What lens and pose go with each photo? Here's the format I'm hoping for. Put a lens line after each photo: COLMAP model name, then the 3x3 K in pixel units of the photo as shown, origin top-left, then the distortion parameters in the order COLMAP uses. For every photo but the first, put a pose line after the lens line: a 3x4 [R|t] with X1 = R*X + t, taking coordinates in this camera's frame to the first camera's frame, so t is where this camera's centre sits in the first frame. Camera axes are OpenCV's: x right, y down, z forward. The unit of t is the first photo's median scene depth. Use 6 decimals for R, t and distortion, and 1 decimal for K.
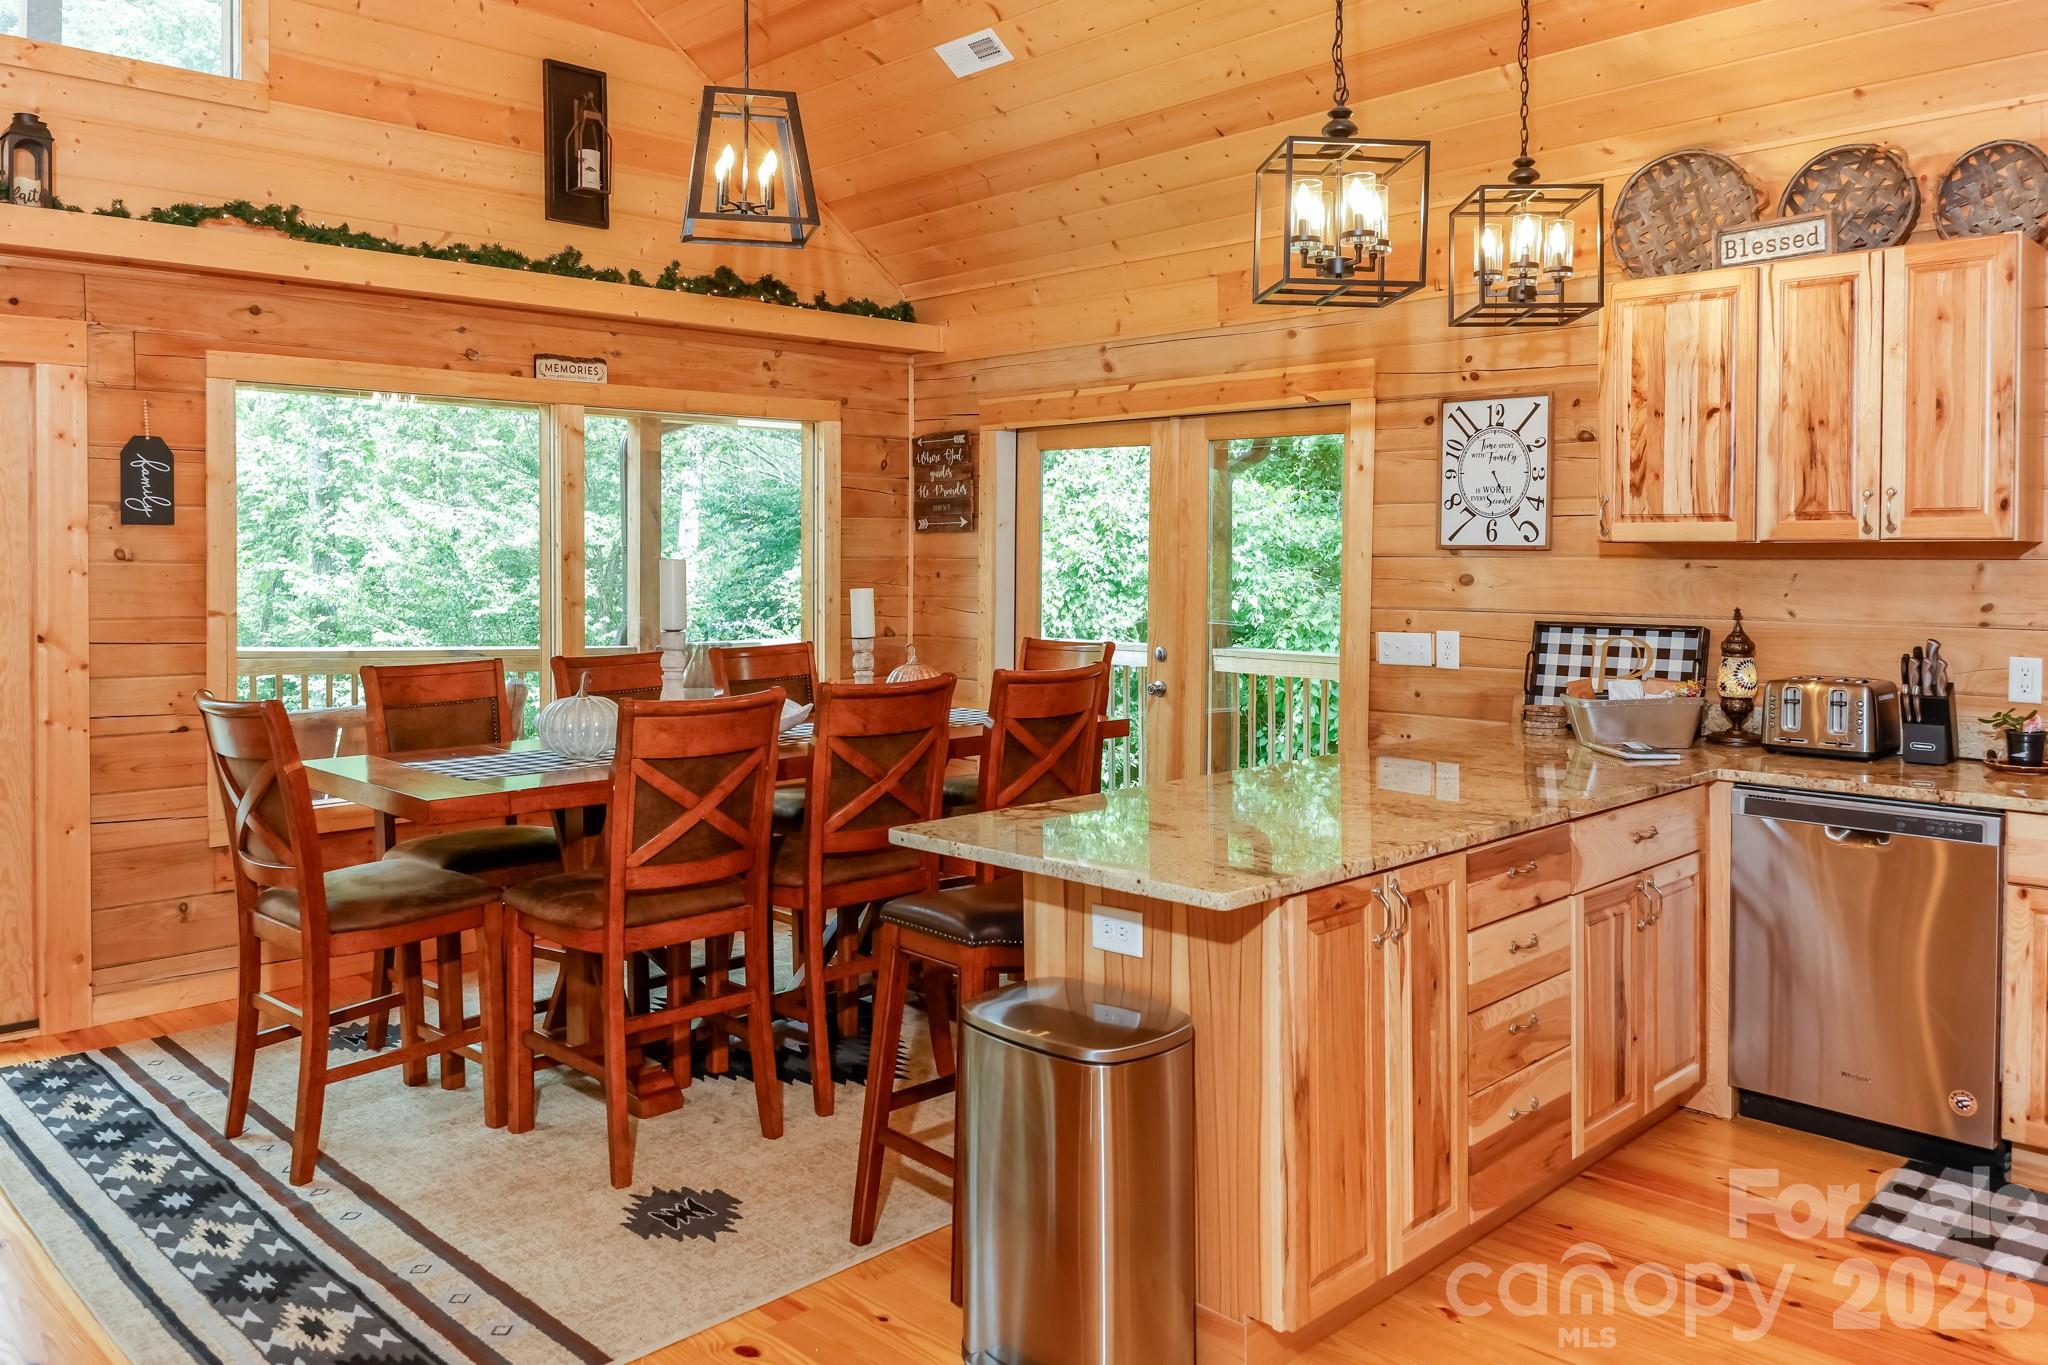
lens RADIAL K [[1609.4, 0, 1035.8], [0, 1609.4, 562.9], [0, 0, 1]] dist [0.018398, 0.003143]
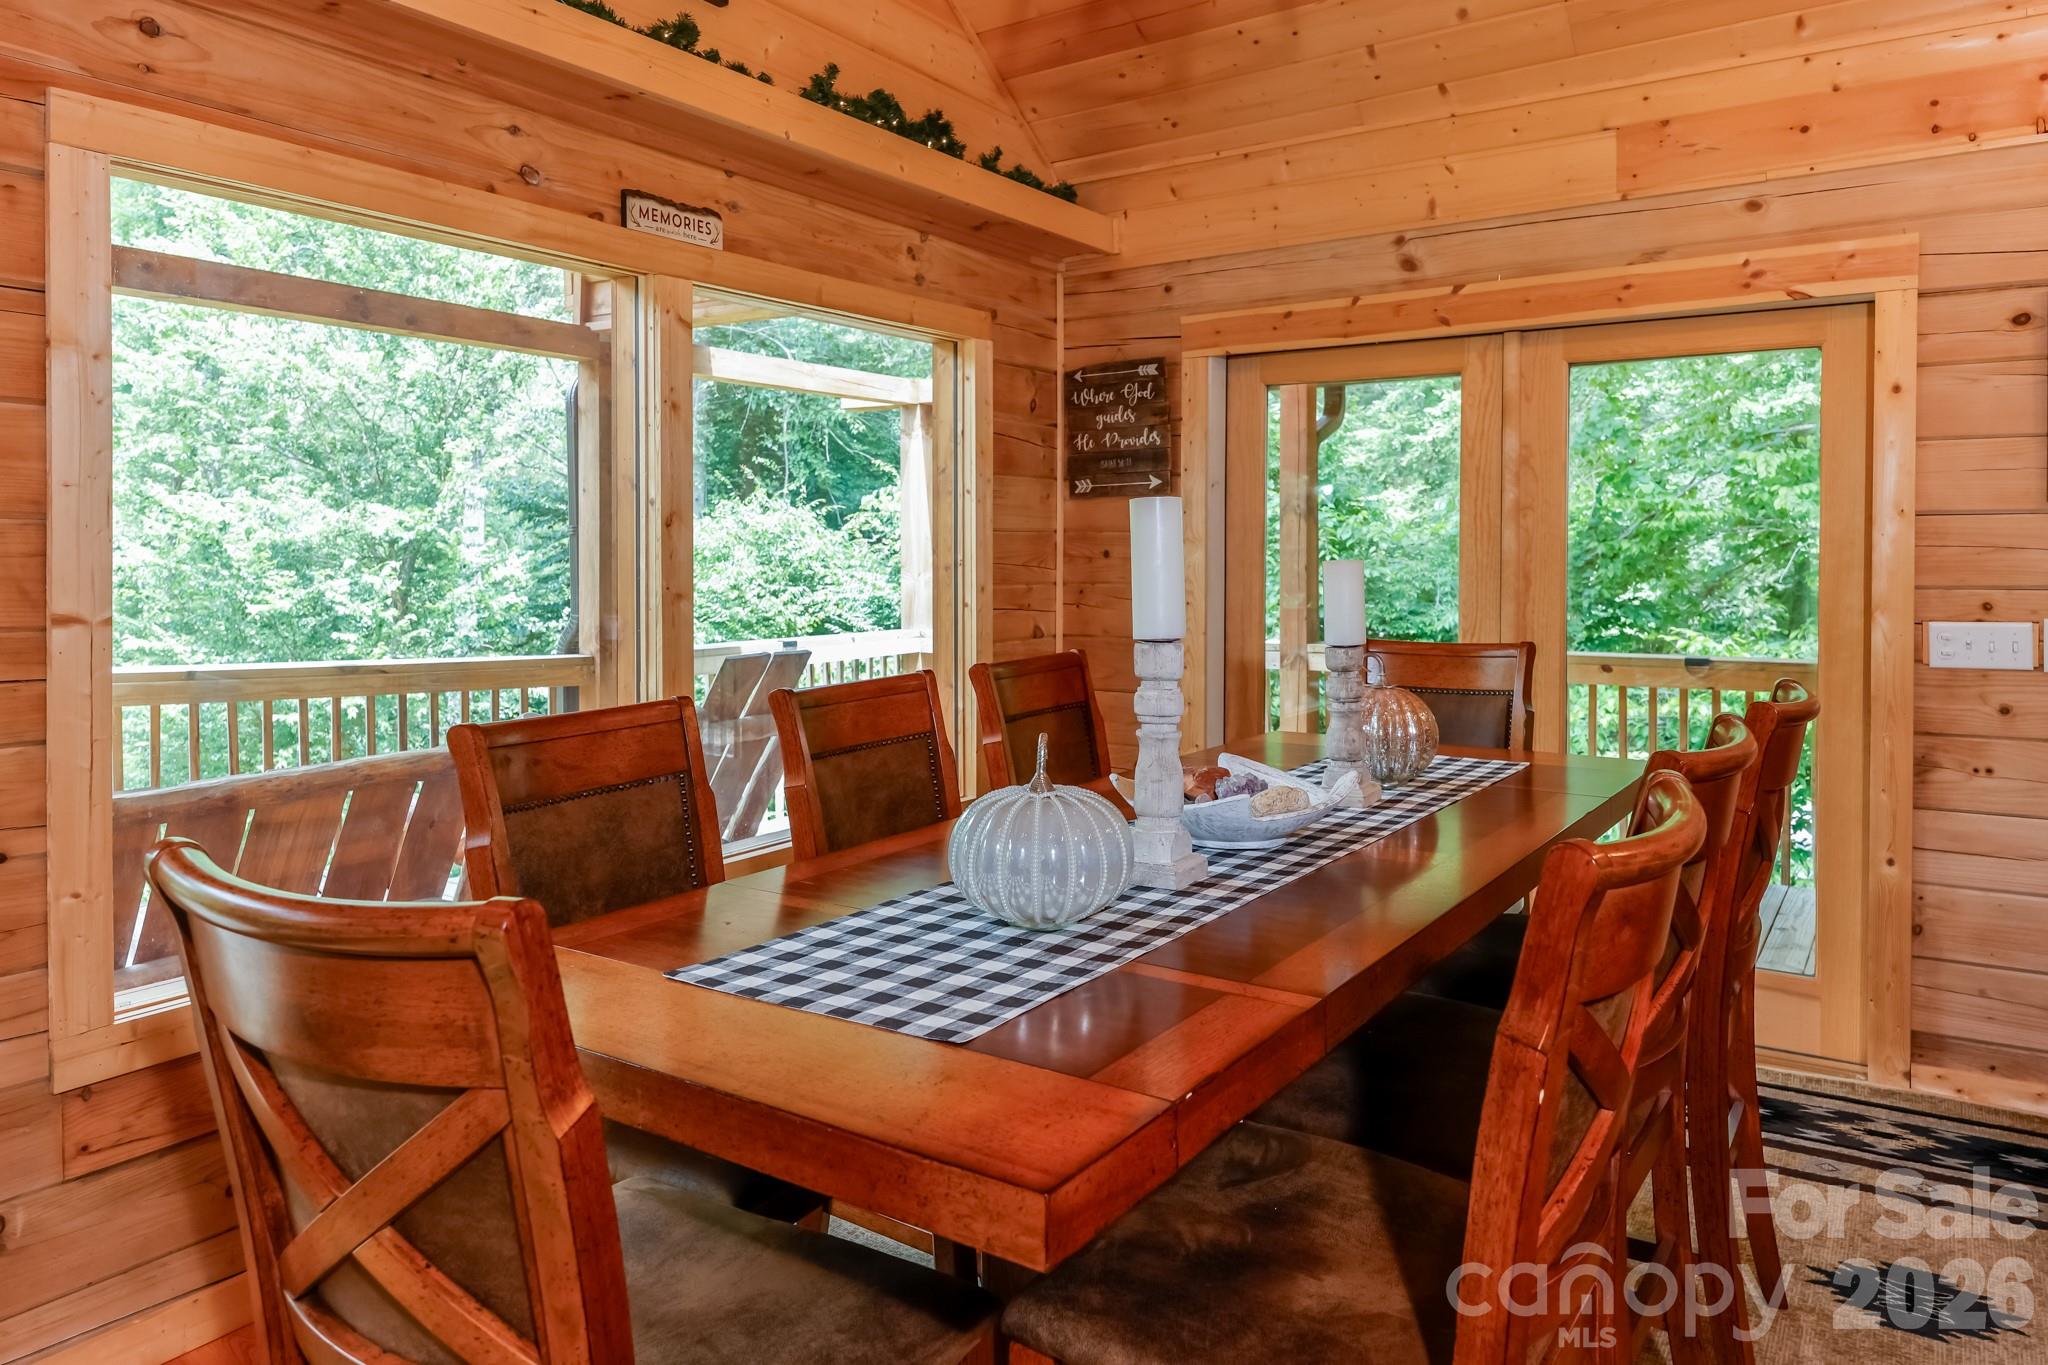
lens RADIAL K [[1451.7, 0, 1116.1], [0, 1451.7, 550.5], [0, 0, 1]] dist [0.026617, -0.019003]
pose [[0.975859, -0.004163, 0.218363, -0.275160], [0.005673, 0.999964, -0.006288, 0.013836], [-0.218329, 0.007375, 0.975847, 0.463753]]
